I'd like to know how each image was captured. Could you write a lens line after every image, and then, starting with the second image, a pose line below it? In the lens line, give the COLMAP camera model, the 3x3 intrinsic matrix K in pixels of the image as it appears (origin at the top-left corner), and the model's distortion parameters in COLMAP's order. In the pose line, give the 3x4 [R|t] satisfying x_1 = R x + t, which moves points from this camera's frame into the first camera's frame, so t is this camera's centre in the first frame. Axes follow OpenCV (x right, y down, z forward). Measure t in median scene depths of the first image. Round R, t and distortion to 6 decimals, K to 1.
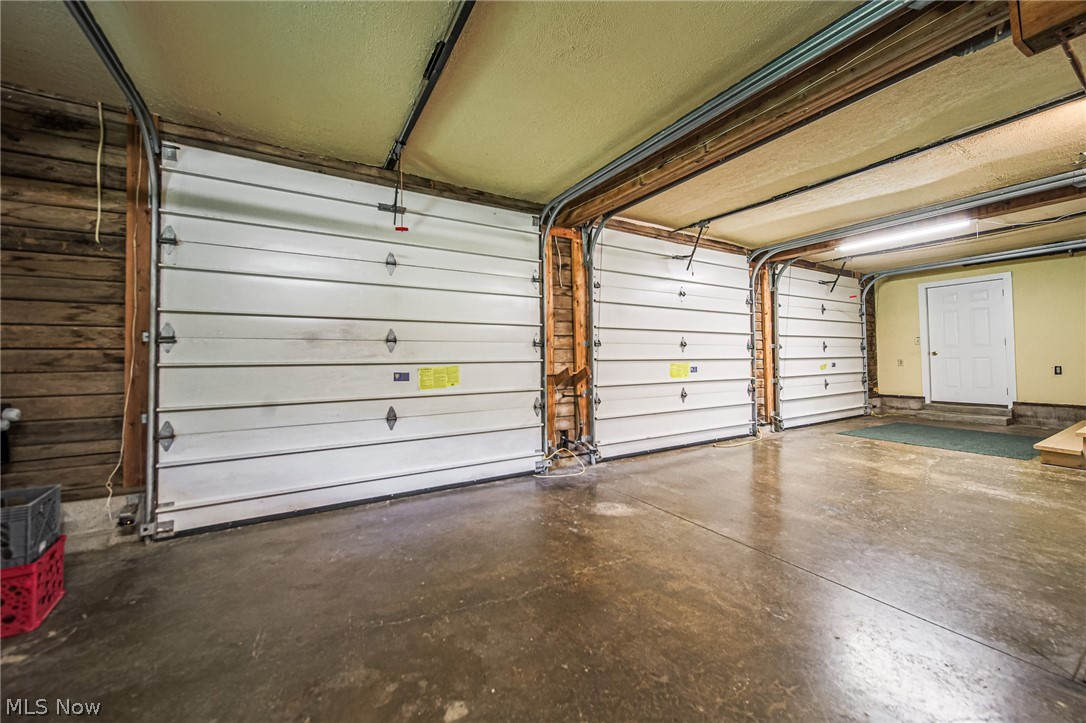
lens RADIAL K [[403.8, 0, 540.7], [0, 403.8, 353.8], [0, 0, 1]] dist [-0.000595, -0.000282]
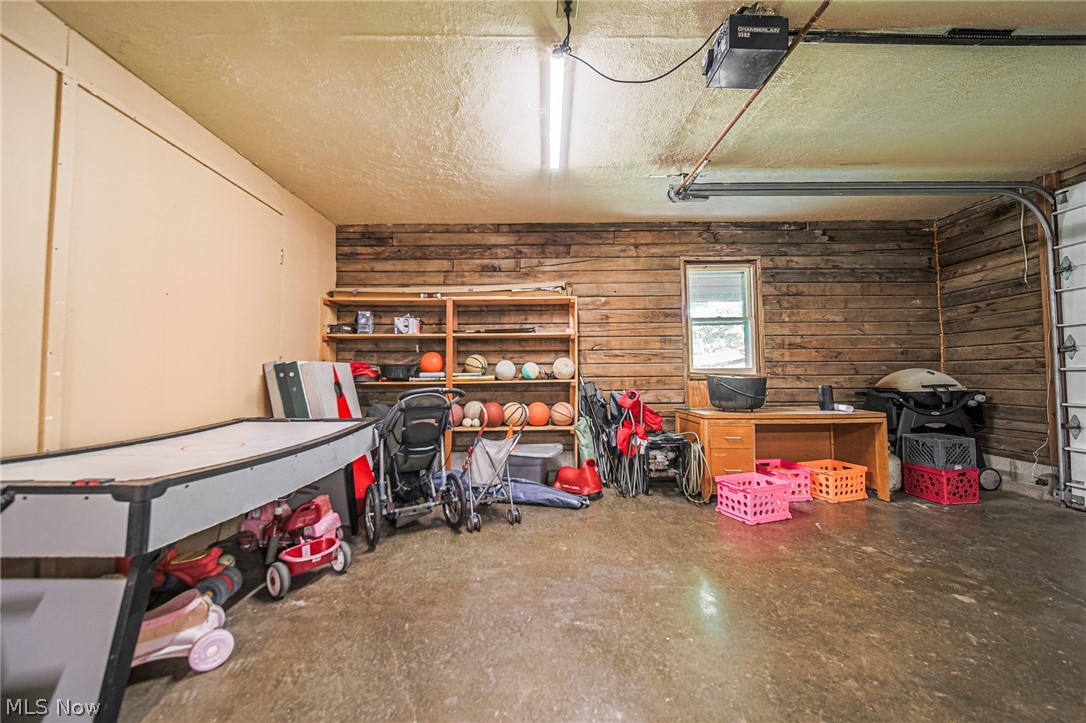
lens RADIAL K [[403.8, 0, 540.7], [0, 403.8, 353.8], [0, 0, 1]] dist [-0.000595, -0.000282]
pose [[-0.504575, -0.035561, -0.862635, 1.000160], [0.026300, 0.998055, -0.056527, 0.008641], [0.862967, -0.051209, -0.502659, 0.228405]]
